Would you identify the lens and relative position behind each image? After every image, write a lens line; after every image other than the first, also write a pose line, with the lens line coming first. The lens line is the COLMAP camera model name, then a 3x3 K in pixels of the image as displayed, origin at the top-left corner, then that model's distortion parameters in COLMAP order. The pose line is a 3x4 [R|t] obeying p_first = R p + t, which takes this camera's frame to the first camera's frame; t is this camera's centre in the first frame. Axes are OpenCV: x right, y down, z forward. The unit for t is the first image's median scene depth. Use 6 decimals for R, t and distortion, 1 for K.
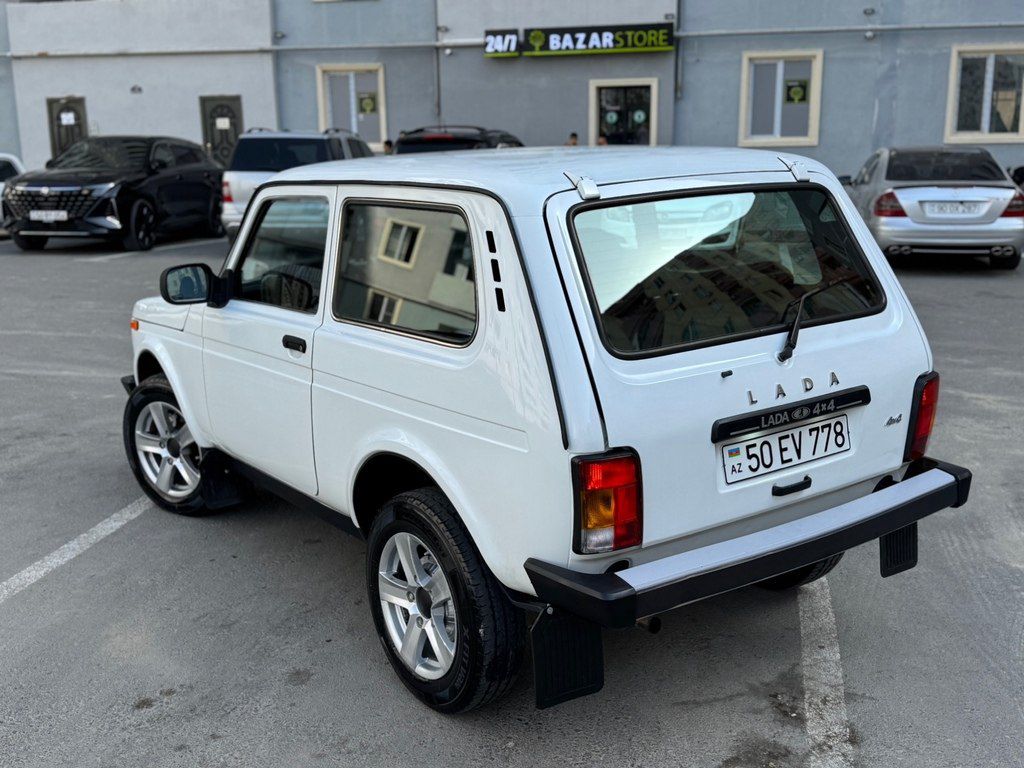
lens RADIAL K [[1166.6, 0, 574.2], [0, 1166.6, 424.2], [0, 0, 1]] dist [0.234342, -0.461890]
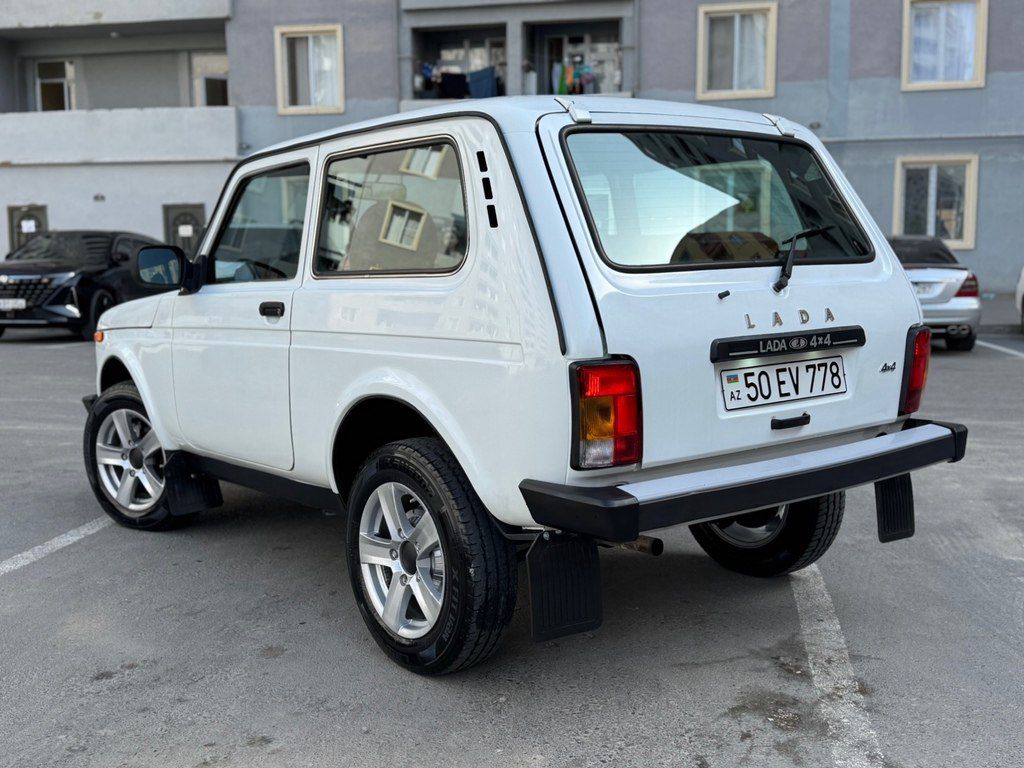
lens RADIAL K [[1166.6, 0, 574.2], [0, 1166.6, 424.2], [0, 0, 1]] dist [0.234342, -0.461890]
pose [[0.999193, -0.006898, 0.039572, -0.027812], [0.011772, 0.992178, -0.124276, 0.149133], [-0.038405, 0.124642, 0.991458, 0.036494]]
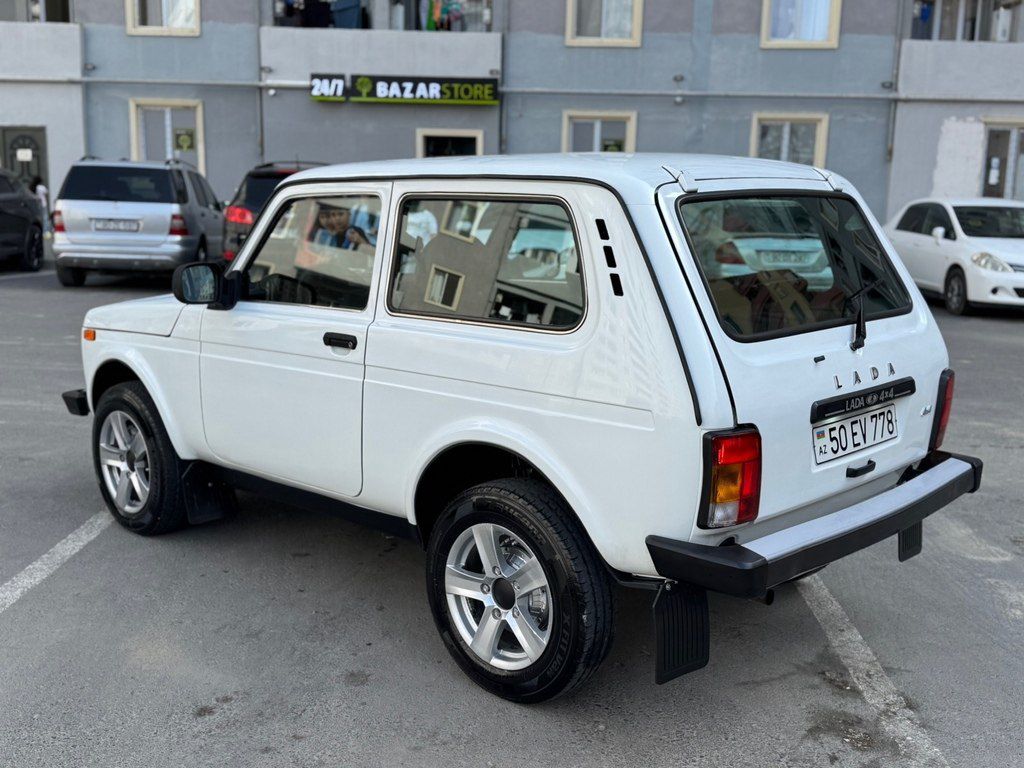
lens RADIAL K [[1157.1, 0, 566.8], [0, 1157.1, 432.0], [0, 0, 1]] dist [0.188825, -0.342440]
pose [[0.979188, -0.006014, 0.202868, -0.248530], [0.014887, 0.998997, -0.042242, 0.051768], [-0.202411, 0.044383, 0.978294, 0.013213]]
